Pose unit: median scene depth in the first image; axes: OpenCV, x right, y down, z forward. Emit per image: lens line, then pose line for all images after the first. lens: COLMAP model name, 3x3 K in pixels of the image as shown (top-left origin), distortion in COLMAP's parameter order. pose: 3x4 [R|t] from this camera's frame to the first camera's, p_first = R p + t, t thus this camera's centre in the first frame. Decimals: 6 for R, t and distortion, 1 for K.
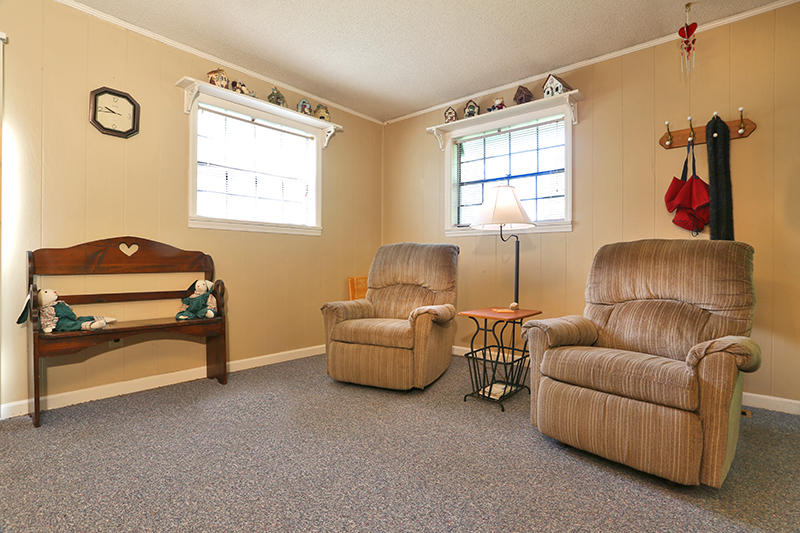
lens RADIAL K [[401.7, 0, 403.0], [0, 401.7, 262.0], [0, 0, 1]] dist [-0.039888, 0.020523]
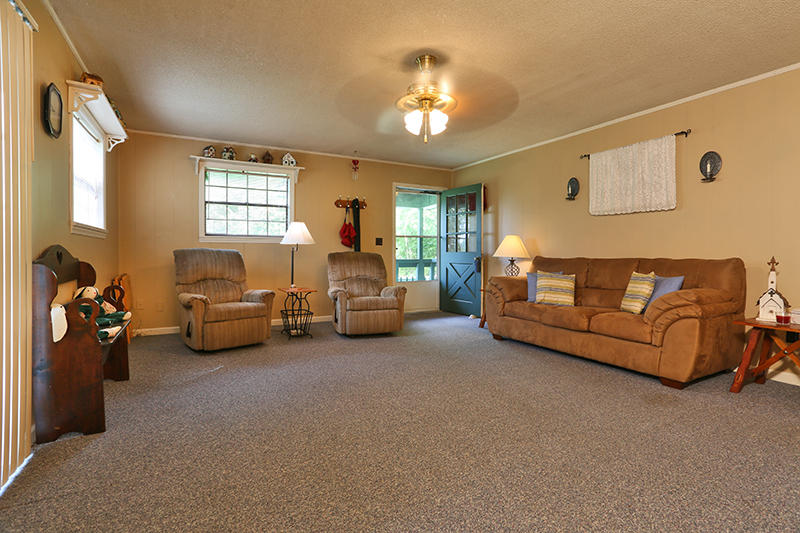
lens RADIAL K [[401.7, 0, 405.7], [0, 401.7, 263.8], [0, 0, 1]] dist [-0.039888, 0.020523]
pose [[0.354520, -0.019500, 0.934845, -1.176027], [-0.000031, 0.999782, 0.020866, -0.028421], [-0.935048, -0.007427, 0.354443, -0.103459]]
